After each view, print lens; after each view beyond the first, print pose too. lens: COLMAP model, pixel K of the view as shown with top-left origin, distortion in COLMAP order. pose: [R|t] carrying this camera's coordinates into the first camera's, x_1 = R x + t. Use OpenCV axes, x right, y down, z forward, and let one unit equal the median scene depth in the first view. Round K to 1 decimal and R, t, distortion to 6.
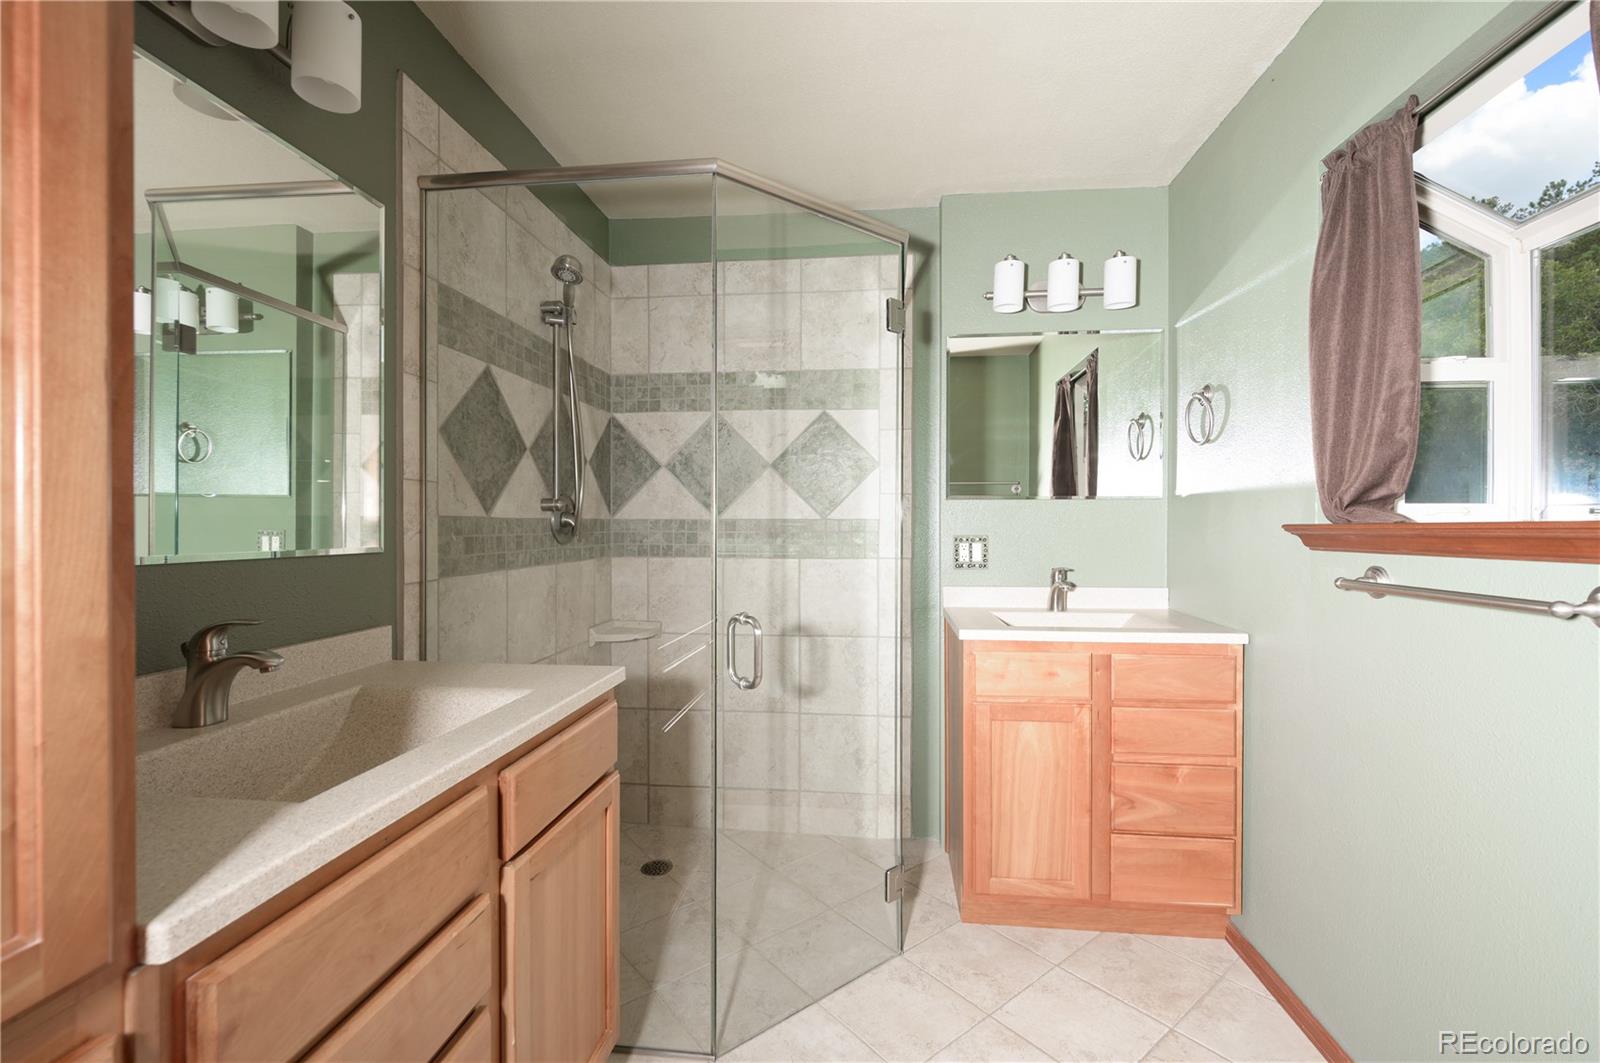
lens RADIAL K [[698.4, 0, 802.1], [0, 698.4, 524.8], [0, 0, 1]] dist [-0.000178, -0.000004]
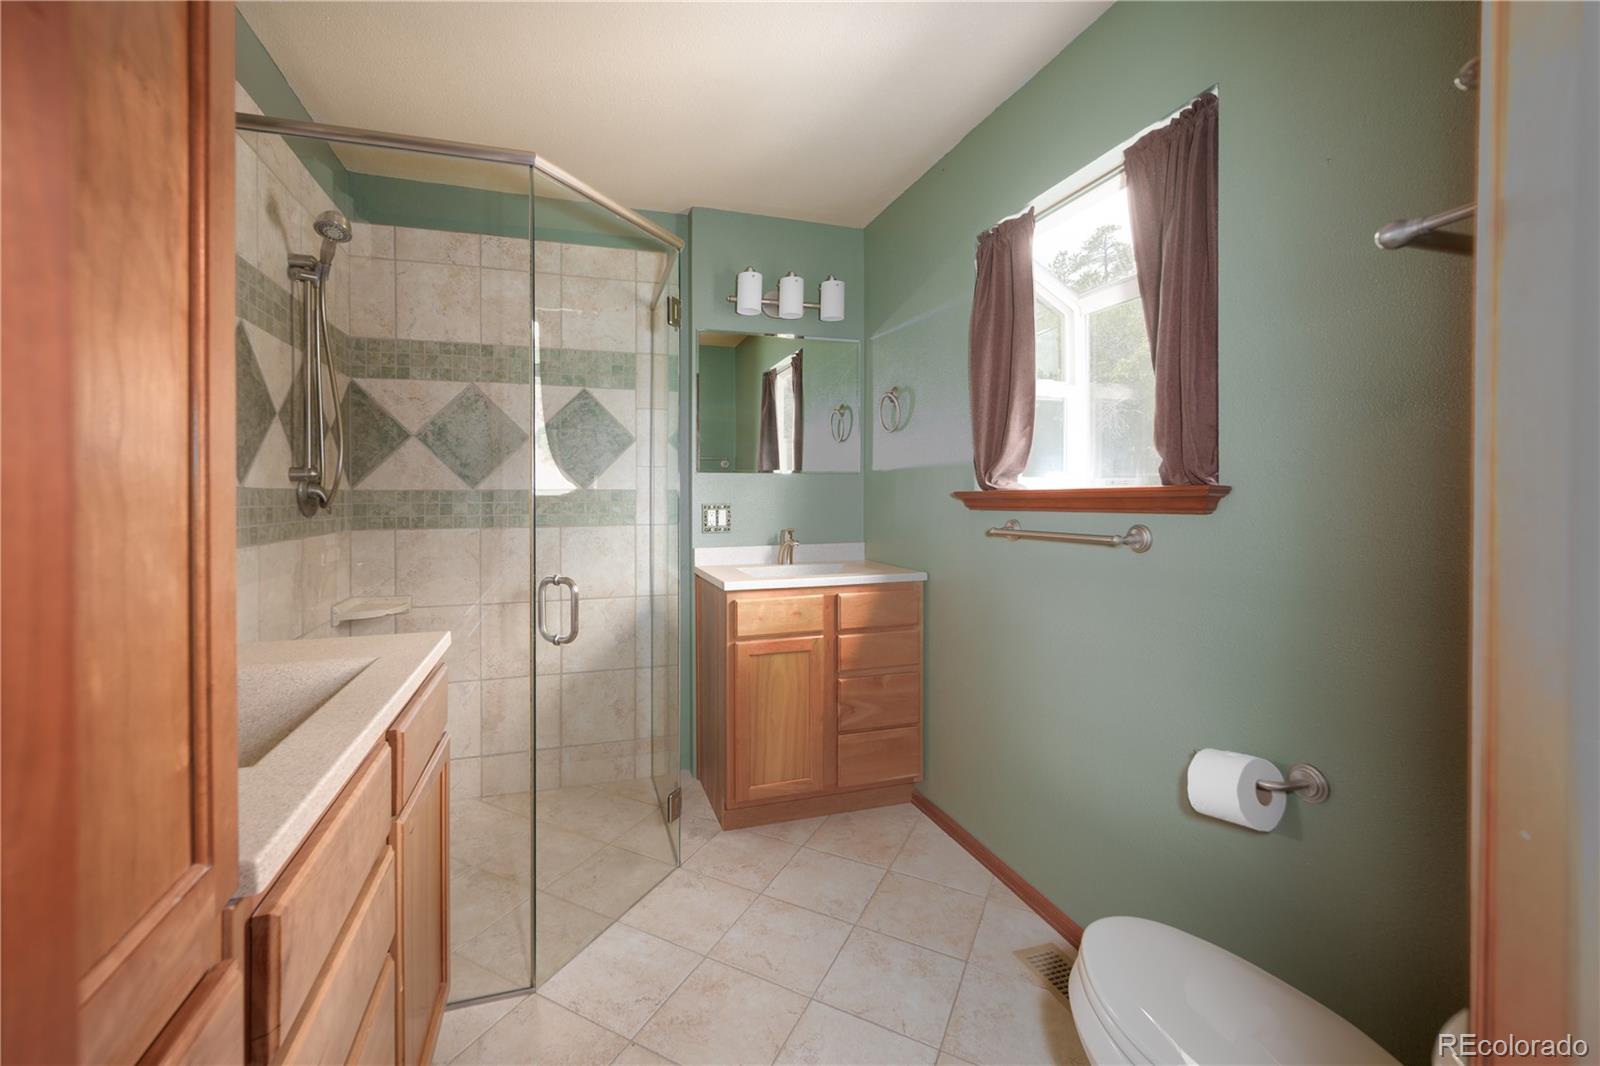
lens RADIAL K [[663.7, 0, 769.2], [0, 663.7, 500.3], [0, 0, 1]] dist [0.001876, -0.000043]
pose [[0.918282, -0.008486, 0.395836, -0.133522], [0.006509, 0.999959, 0.006337, 0.004203], [-0.395873, -0.003243, 0.918299, -0.055898]]
